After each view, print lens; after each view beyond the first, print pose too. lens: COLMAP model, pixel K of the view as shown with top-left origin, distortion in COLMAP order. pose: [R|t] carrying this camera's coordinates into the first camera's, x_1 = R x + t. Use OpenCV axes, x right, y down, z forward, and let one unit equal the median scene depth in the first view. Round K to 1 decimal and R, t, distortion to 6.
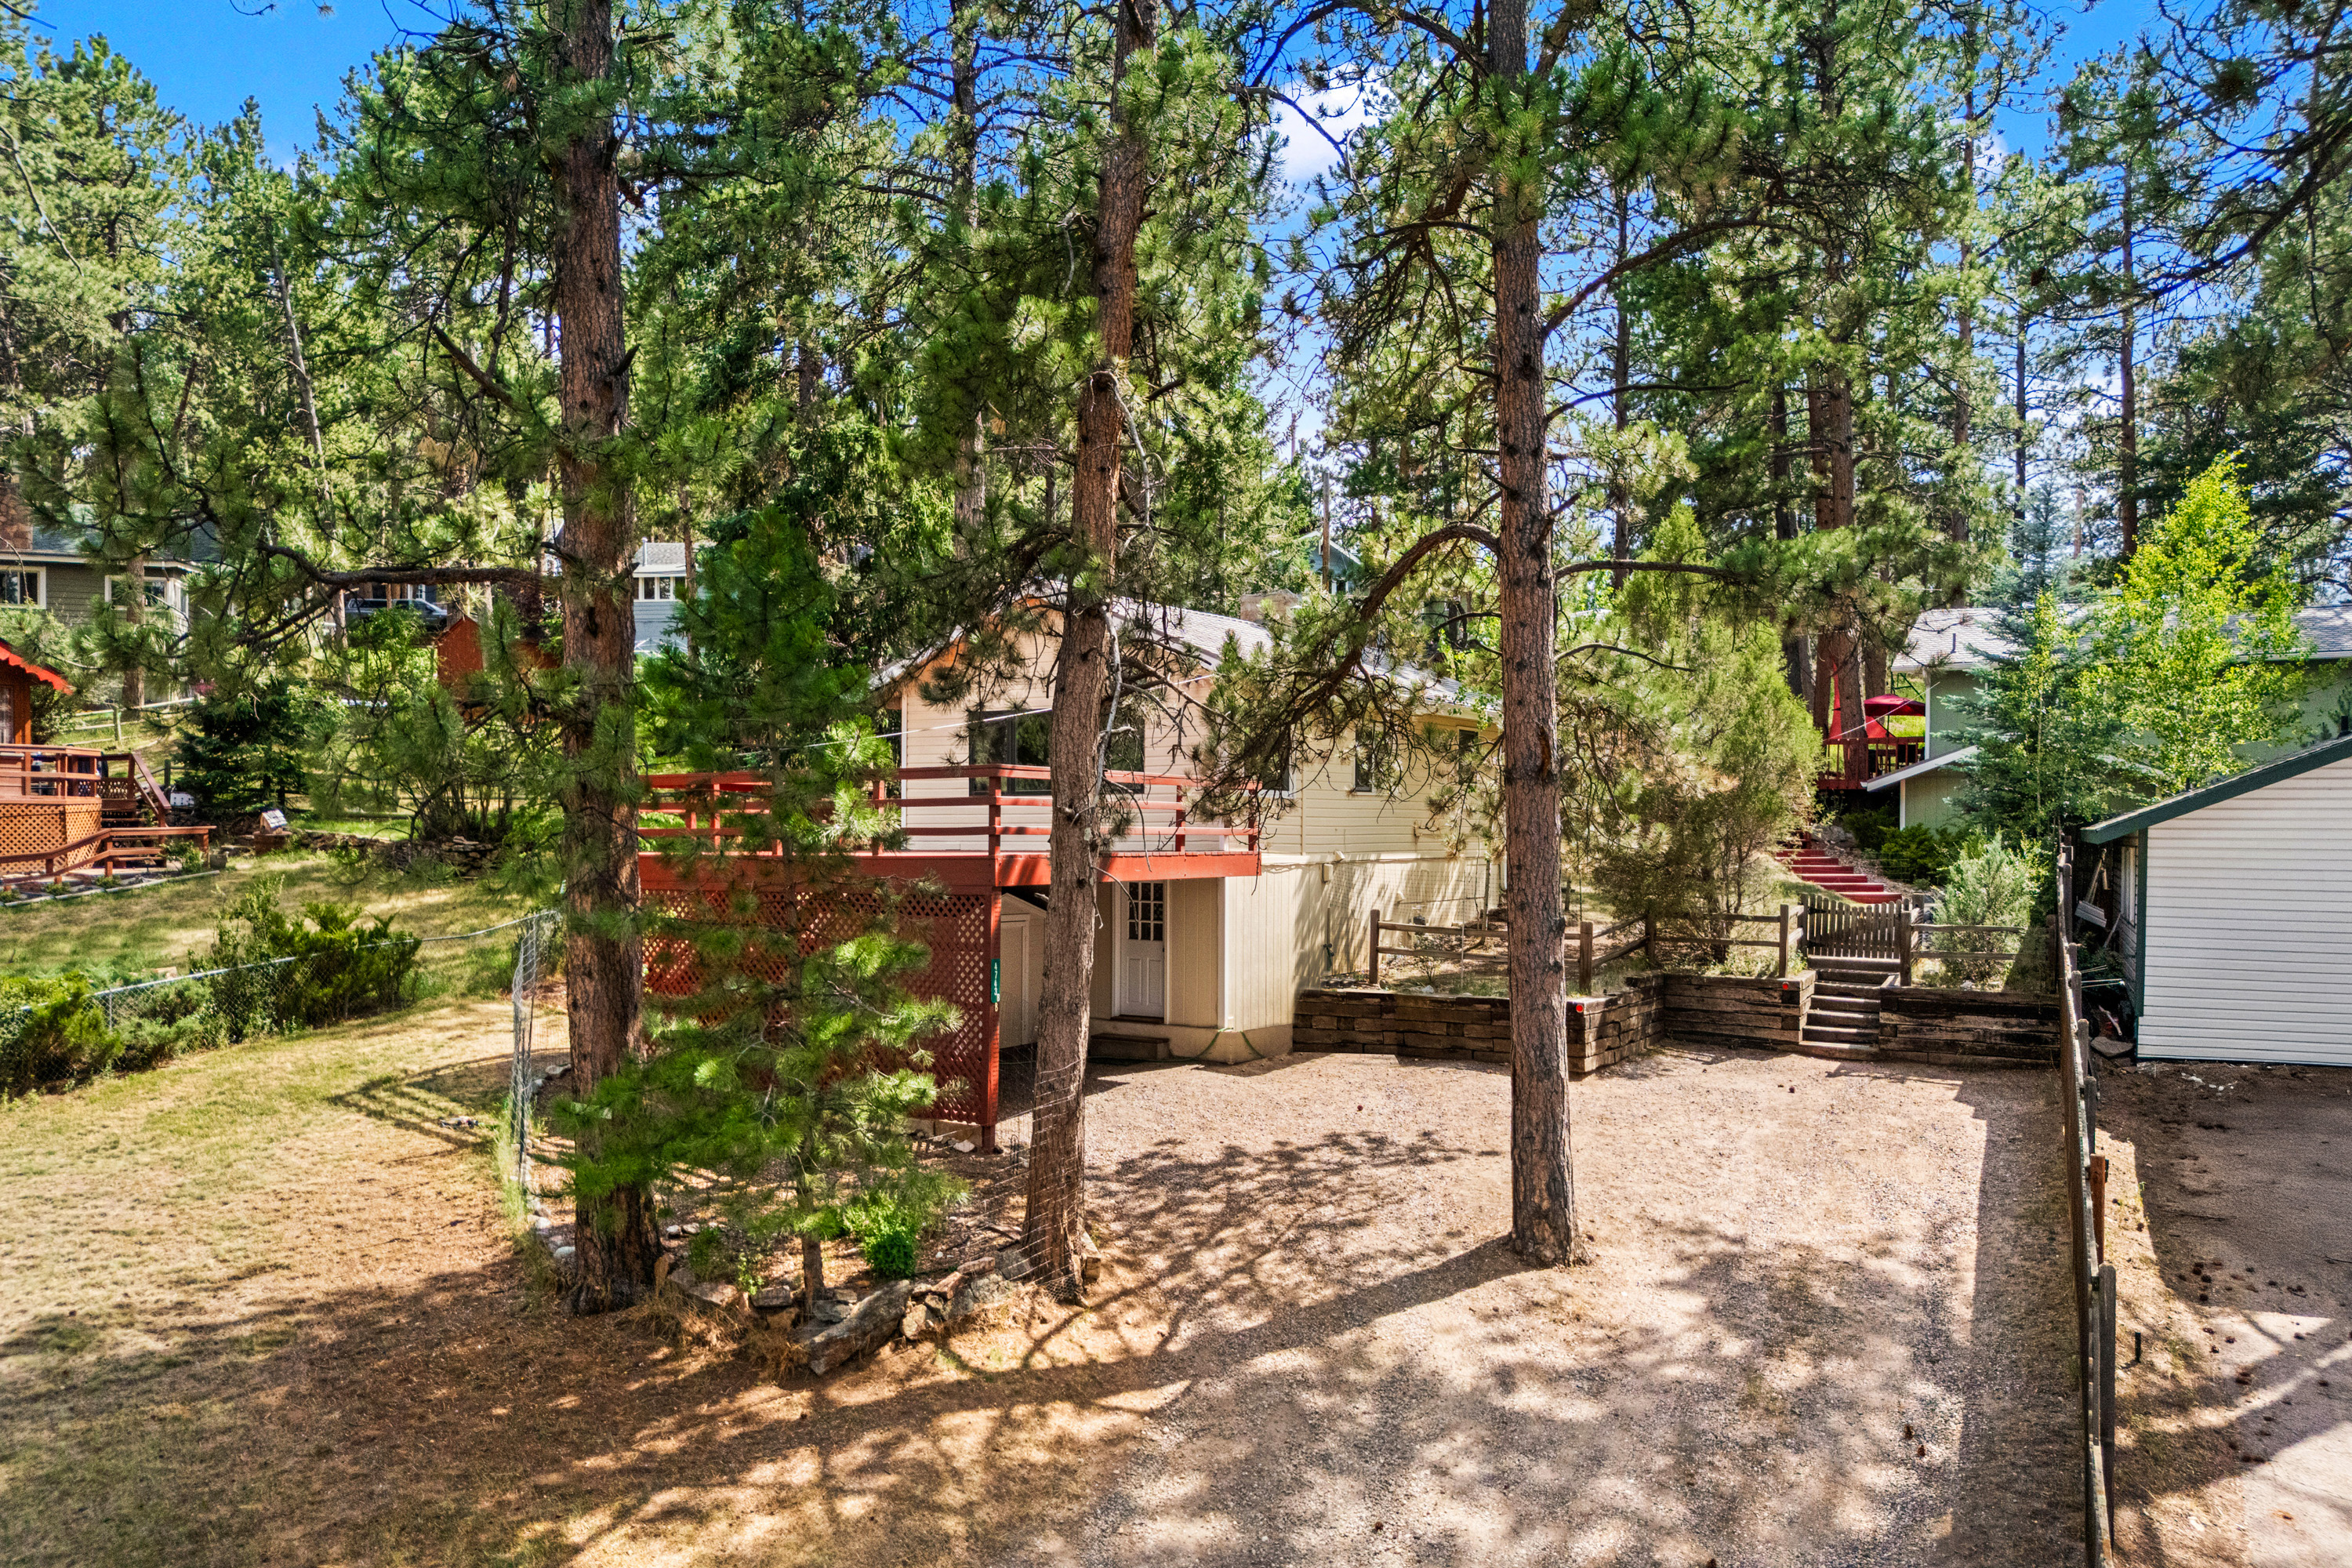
lens RADIAL K [[1754.9, 0, 1025.6], [0, 1754.9, 781.1], [0, 0, 1]] dist [0.012635, -0.007652]
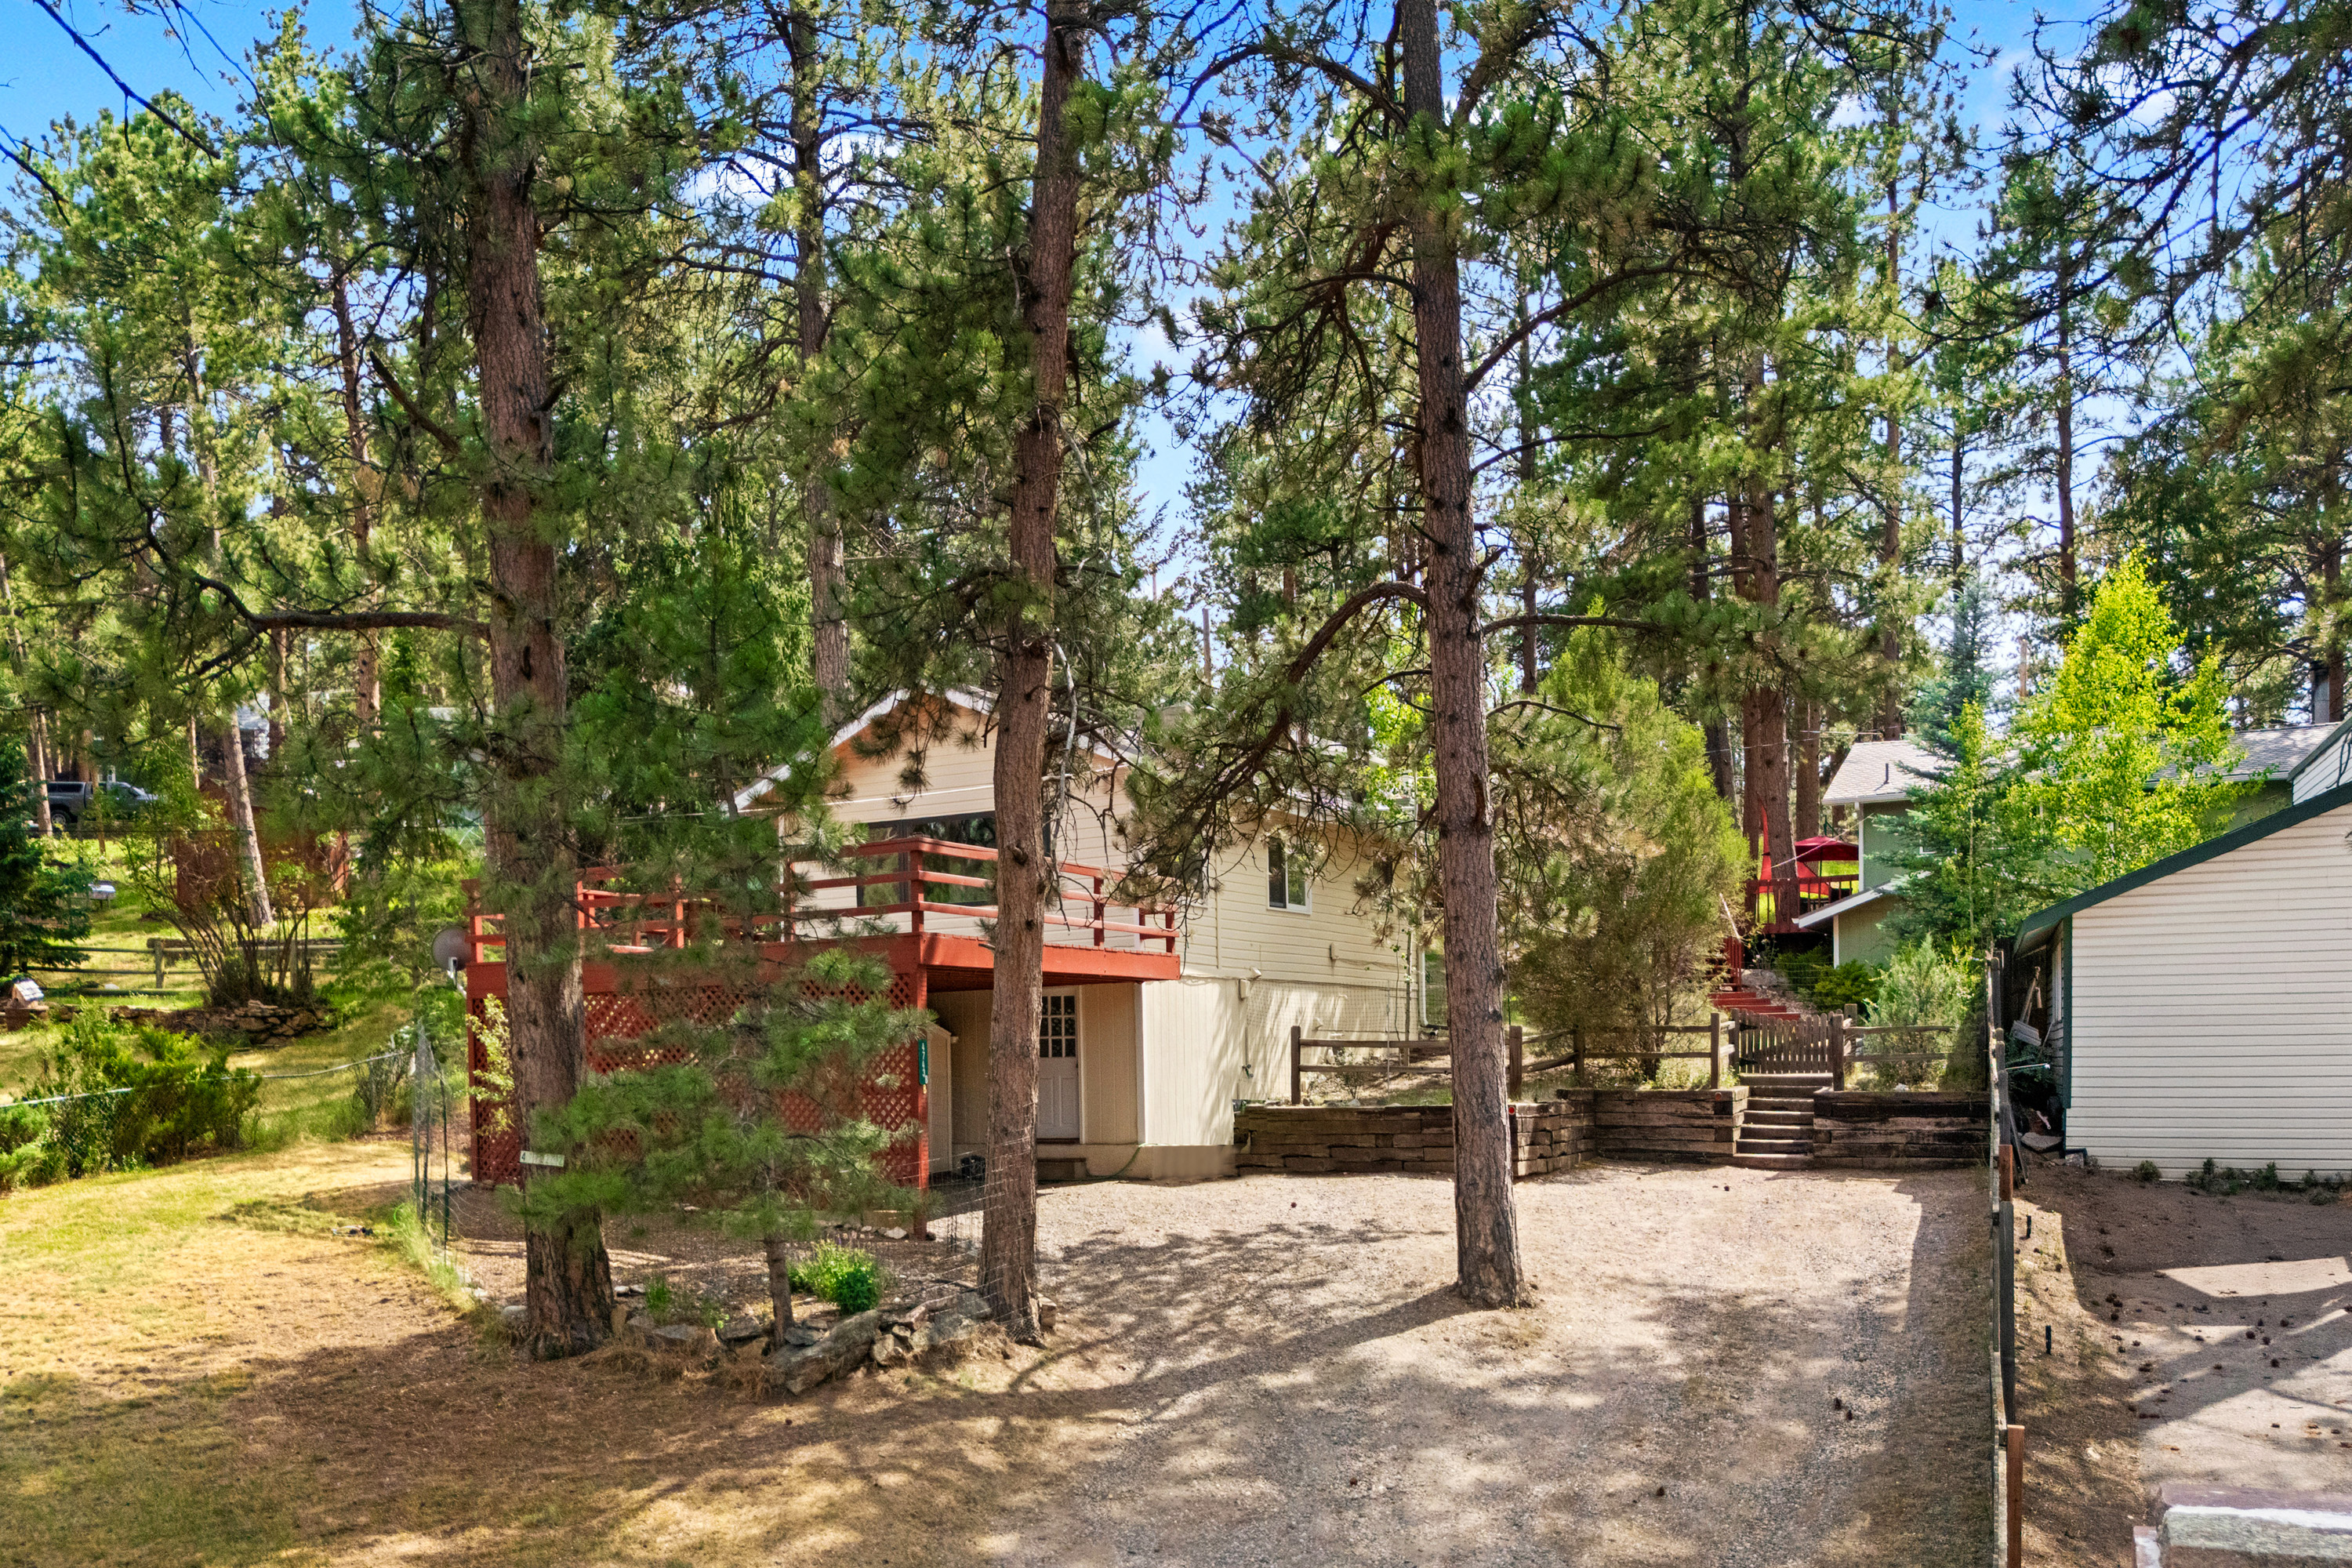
lens RADIAL K [[1635.1, 0, 1168.0], [0, 1635.1, 751.7], [0, 0, 1]] dist [0.004905, -0.002697]
pose [[0.995974, -0.023456, 0.086523, 0.059080], [0.023101, 0.999720, 0.005101, -0.079521], [-0.086618, -0.003082, 0.996237, 0.134595]]
